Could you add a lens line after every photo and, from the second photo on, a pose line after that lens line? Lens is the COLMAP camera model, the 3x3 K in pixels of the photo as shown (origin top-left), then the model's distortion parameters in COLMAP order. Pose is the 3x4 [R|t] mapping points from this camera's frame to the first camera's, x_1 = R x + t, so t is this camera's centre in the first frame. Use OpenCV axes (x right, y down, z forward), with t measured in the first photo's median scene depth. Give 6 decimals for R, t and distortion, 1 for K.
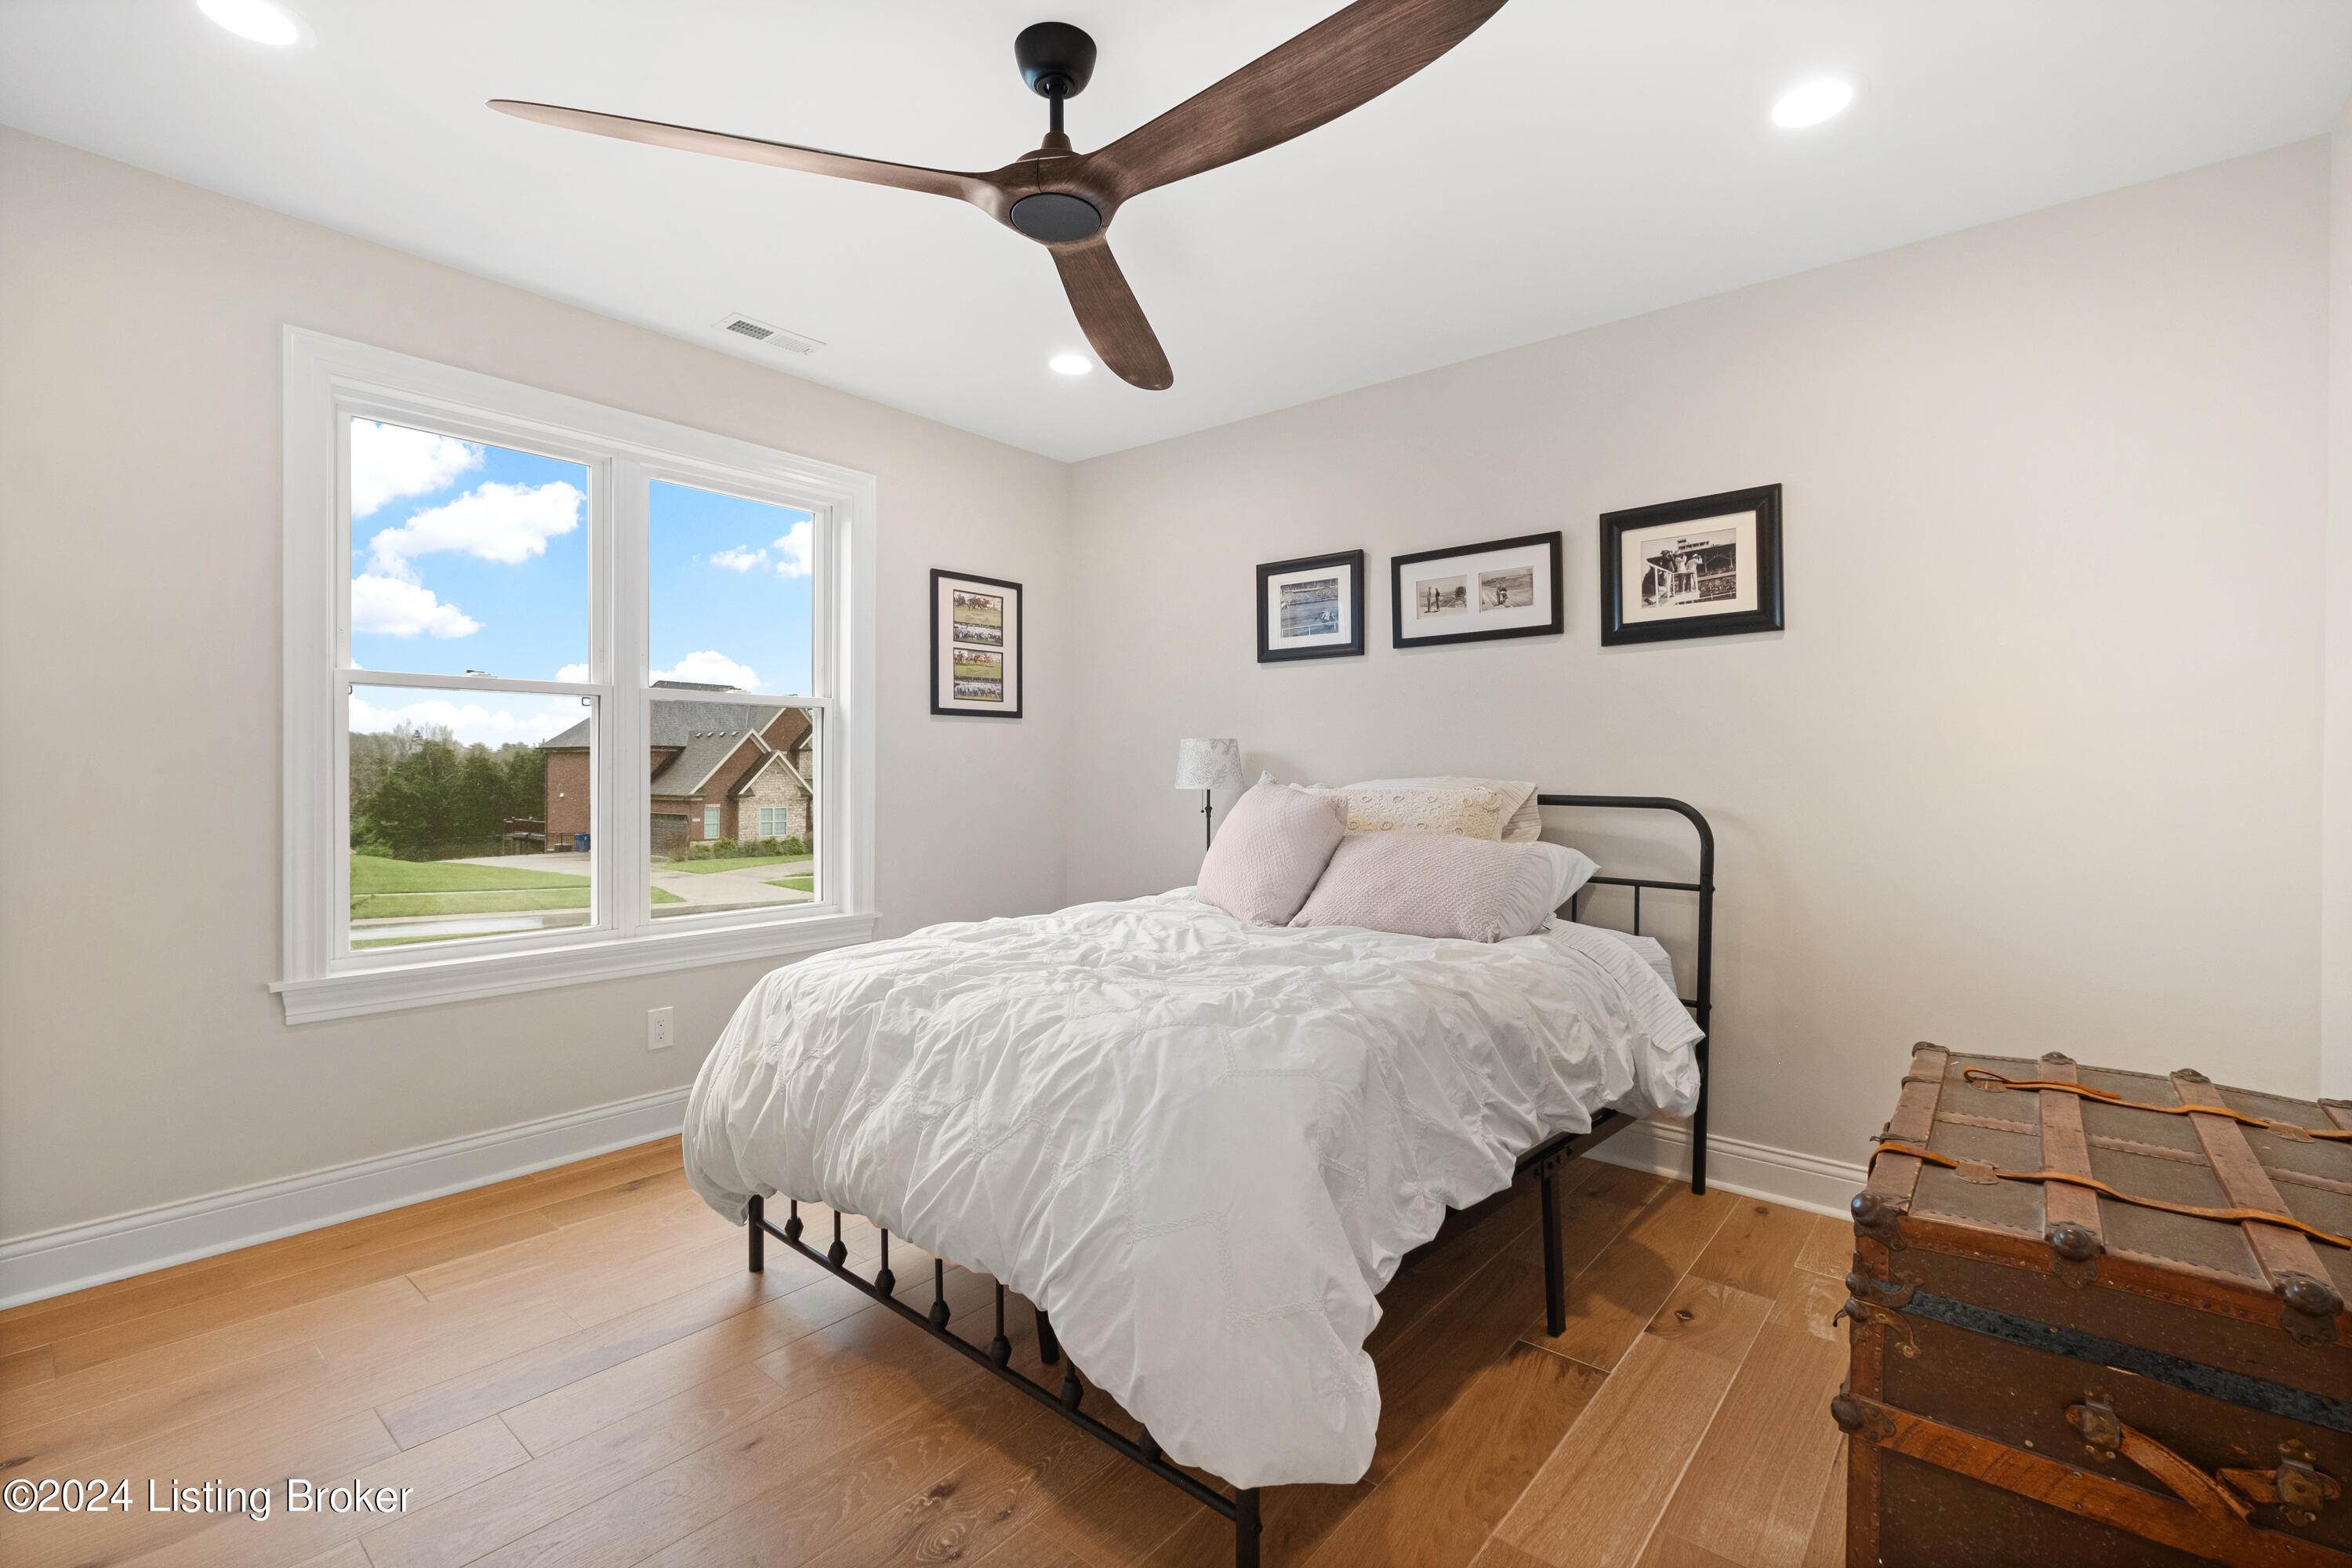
lens RADIAL K [[1034.9, 0, 1157.3], [0, 1034.9, 776.9], [0, 0, 1]] dist [-0.002369, -0.001931]
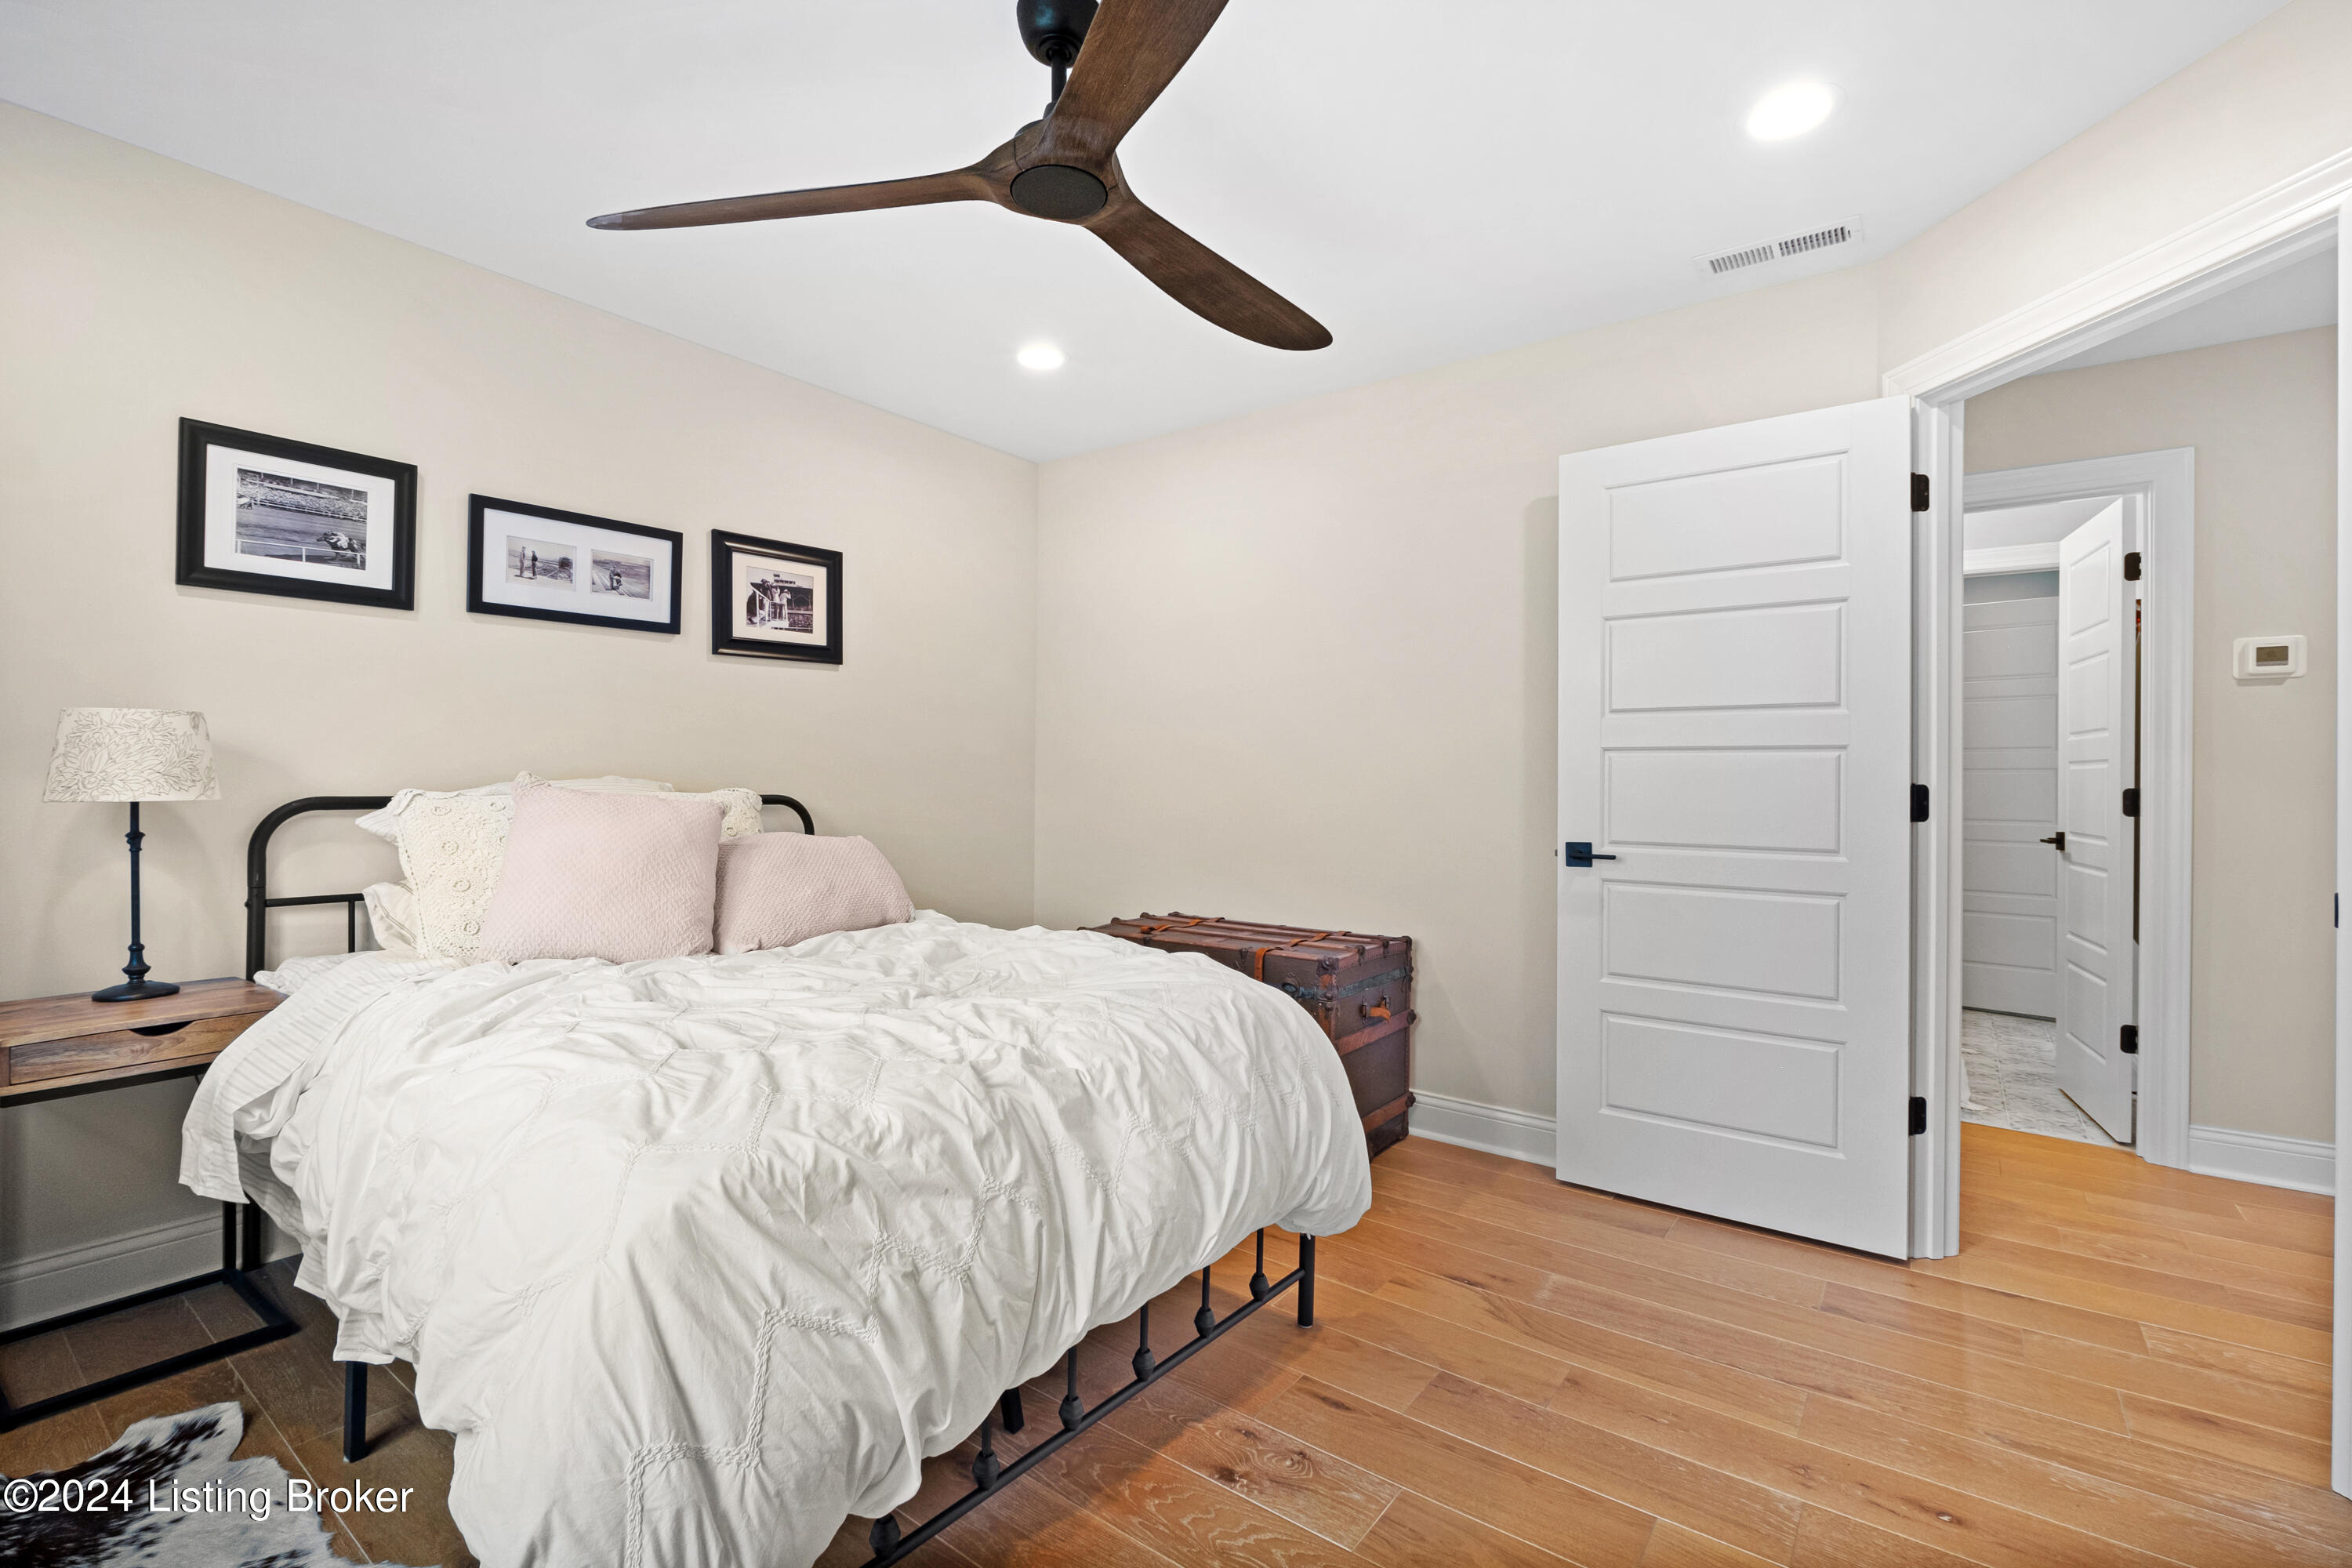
lens RADIAL K [[1034.9, 0, 1166.4], [0, 1034.9, 775.3], [0, 0, 1]] dist [-0.002369, -0.001931]
pose [[-0.057316, -0.004402, 0.998346, -0.641838], [-0.004941, 0.999979, 0.004125, -0.008015], [-0.998344, -0.004696, -0.057336, 0.582354]]
